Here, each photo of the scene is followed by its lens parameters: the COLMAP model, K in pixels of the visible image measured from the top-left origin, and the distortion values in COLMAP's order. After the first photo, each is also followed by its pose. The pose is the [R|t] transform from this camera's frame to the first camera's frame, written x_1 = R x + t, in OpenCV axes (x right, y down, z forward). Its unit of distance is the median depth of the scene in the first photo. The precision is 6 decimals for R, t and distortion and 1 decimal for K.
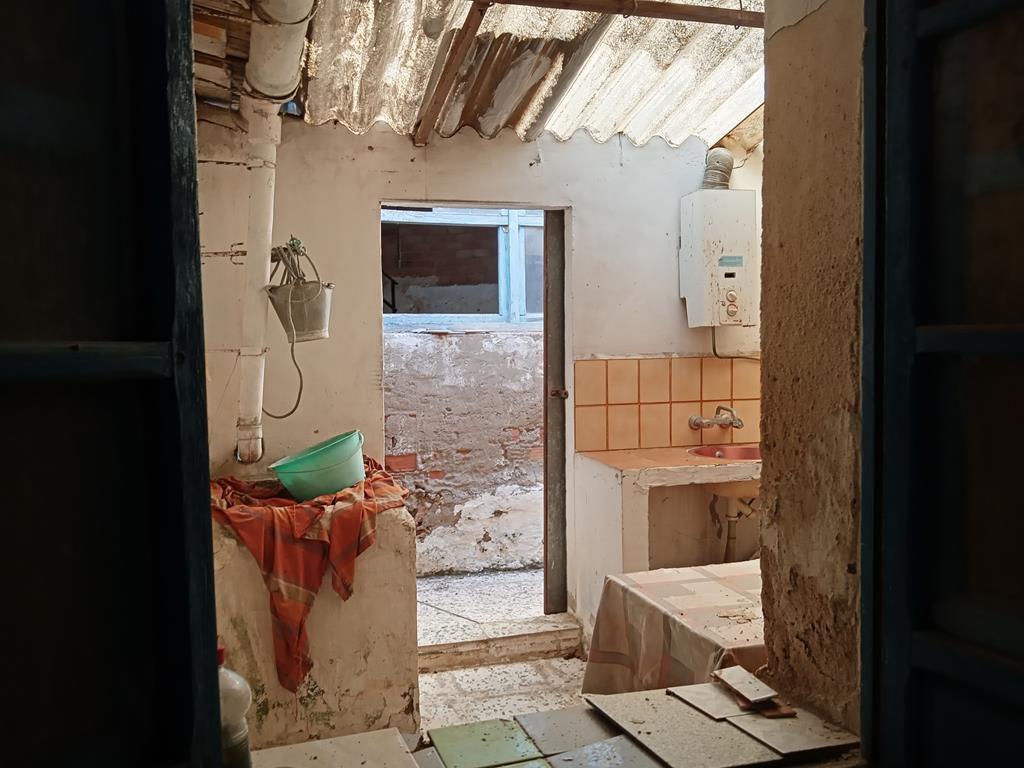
lens RADIAL K [[790.4, 0, 512.0], [0, 790.4, 384.0], [0, 0, 1]] dist [0.047130, -0.088826]
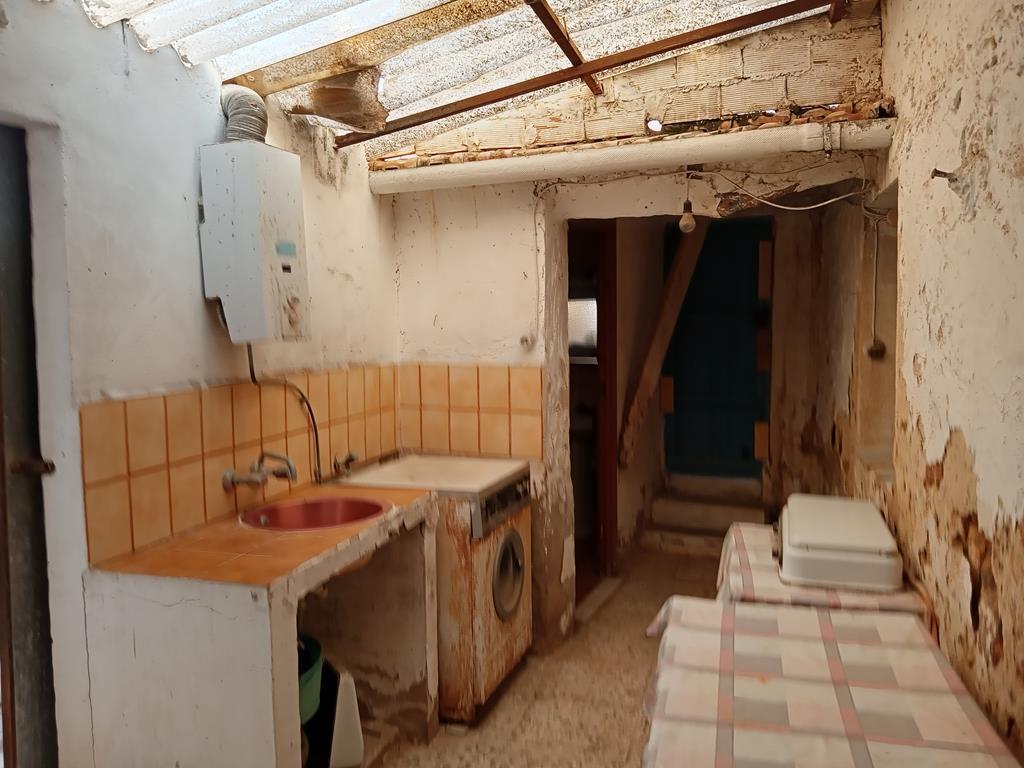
lens RADIAL K [[793.8, 0, 512.0], [0, 793.8, 384.0], [0, 0, 1]] dist [-0.049918, -0.001098]
pose [[0.523213, -0.057387, 0.850268, -0.223418], [0.053853, 0.997962, 0.034217, -0.046587], [-0.850499, 0.027887, 0.525237, 0.450976]]
